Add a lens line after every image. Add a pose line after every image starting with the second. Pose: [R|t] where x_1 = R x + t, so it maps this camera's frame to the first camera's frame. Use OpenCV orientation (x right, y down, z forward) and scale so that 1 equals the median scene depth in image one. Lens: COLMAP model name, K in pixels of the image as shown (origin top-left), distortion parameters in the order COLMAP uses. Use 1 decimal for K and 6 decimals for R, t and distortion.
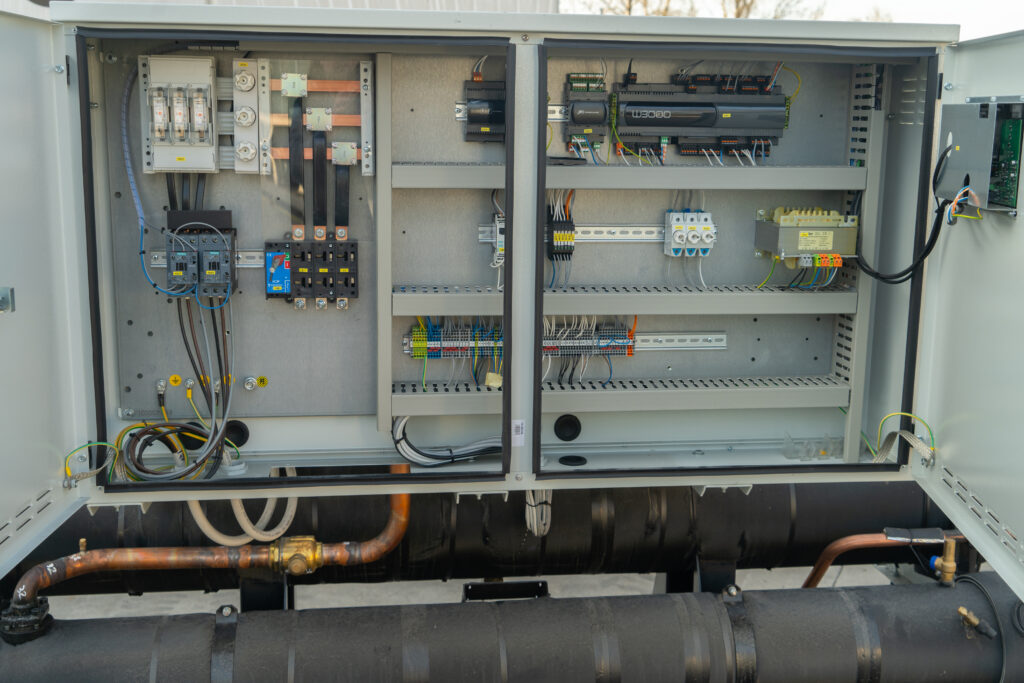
lens RADIAL K [[1138.1, 0, 510.7], [0, 1138.1, 330.5], [0, 0, 1]] dist [0.020874, 0.030181]
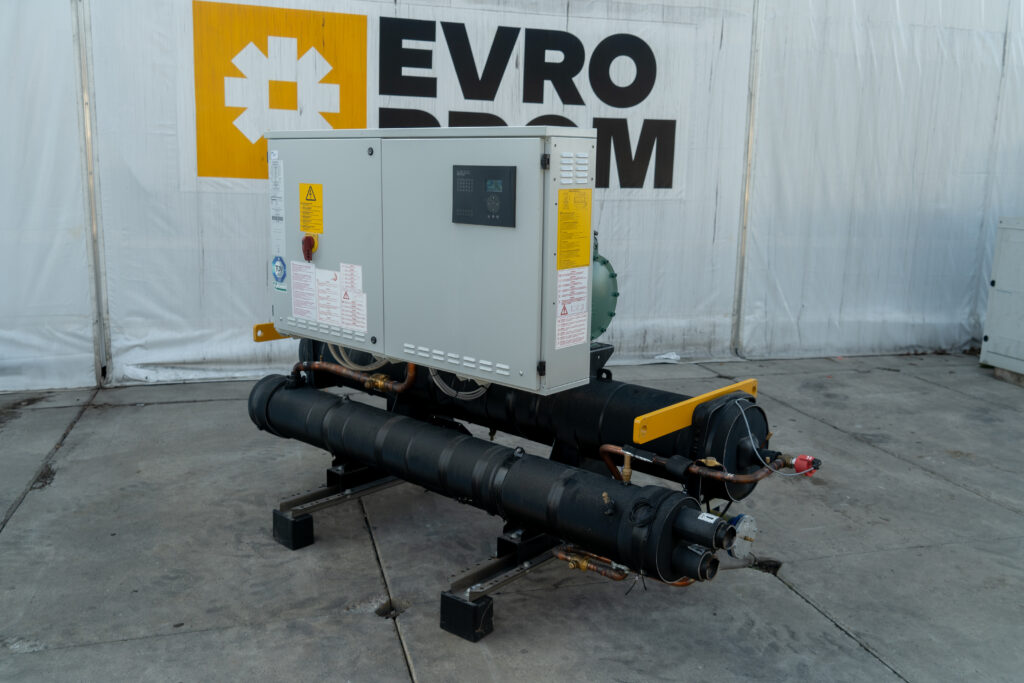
lens RADIAL K [[882.8, 0, 512.0], [0, 882.8, 341.5], [0, 0, 1]] dist [0.003782, 0.007036]
pose [[0.650322, 0.149227, -0.744857, 1.279276], [-0.145933, 0.986795, 0.070286, -0.030726], [0.745510, 0.062991, 0.663512, 0.097930]]
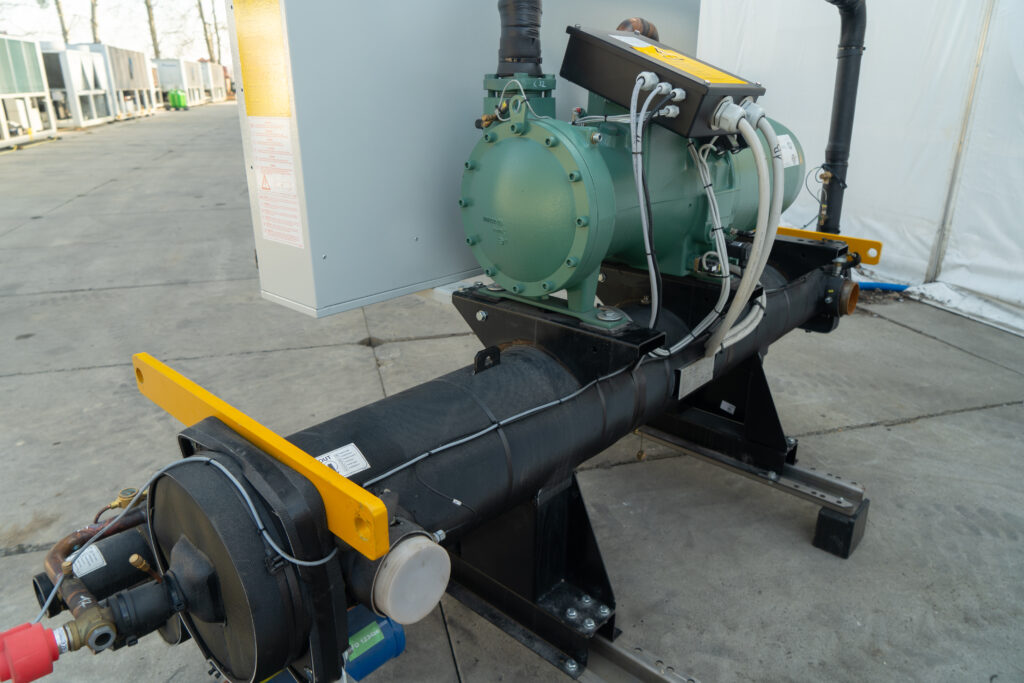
lens RADIAL K [[695.1, 0, 512.0], [0, 695.1, 341.5], [0, 0, 1]] dist [-0.010410, -0.000735]
pose [[-0.753966, 0.212659, -0.621540, 0.637393], [-0.131560, 0.878102, 0.460032, -0.205008], [0.643605, 0.428618, -0.634081, 1.662917]]
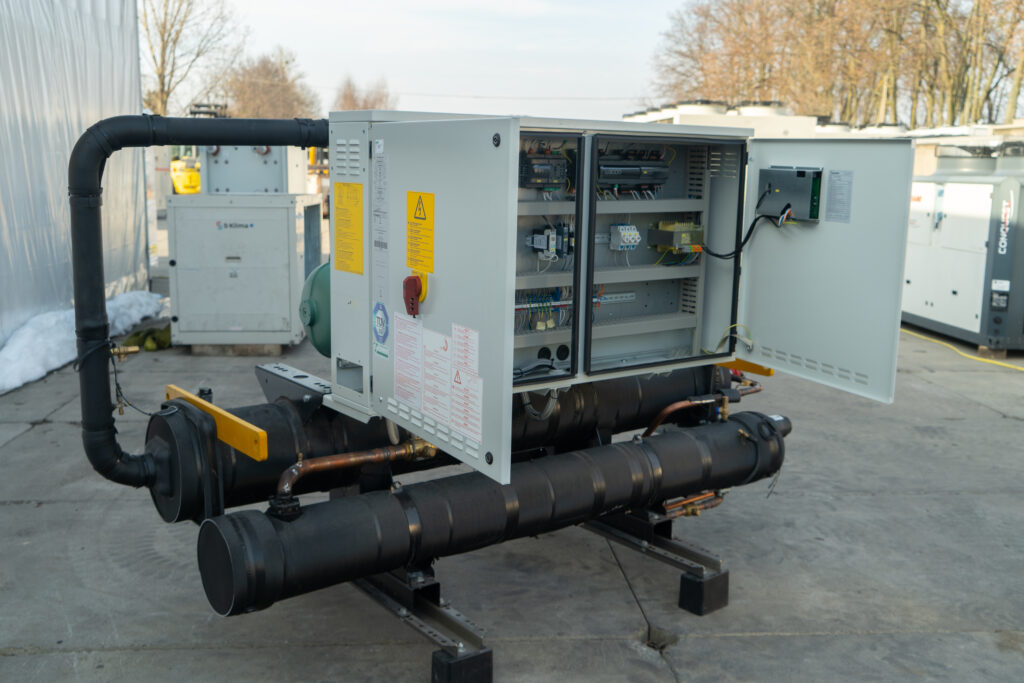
lens RADIAL K [[1044.9, 0, 512.0], [0, 1044.9, 341.5], [0, 0, 1]] dist [0.008495, 0.000774]
pose [[0.870558, -0.083329, 0.484959, -0.830911], [0.082318, 0.996331, 0.023426, 0.026702], [-0.485131, 0.019527, 0.874223, -0.366928]]
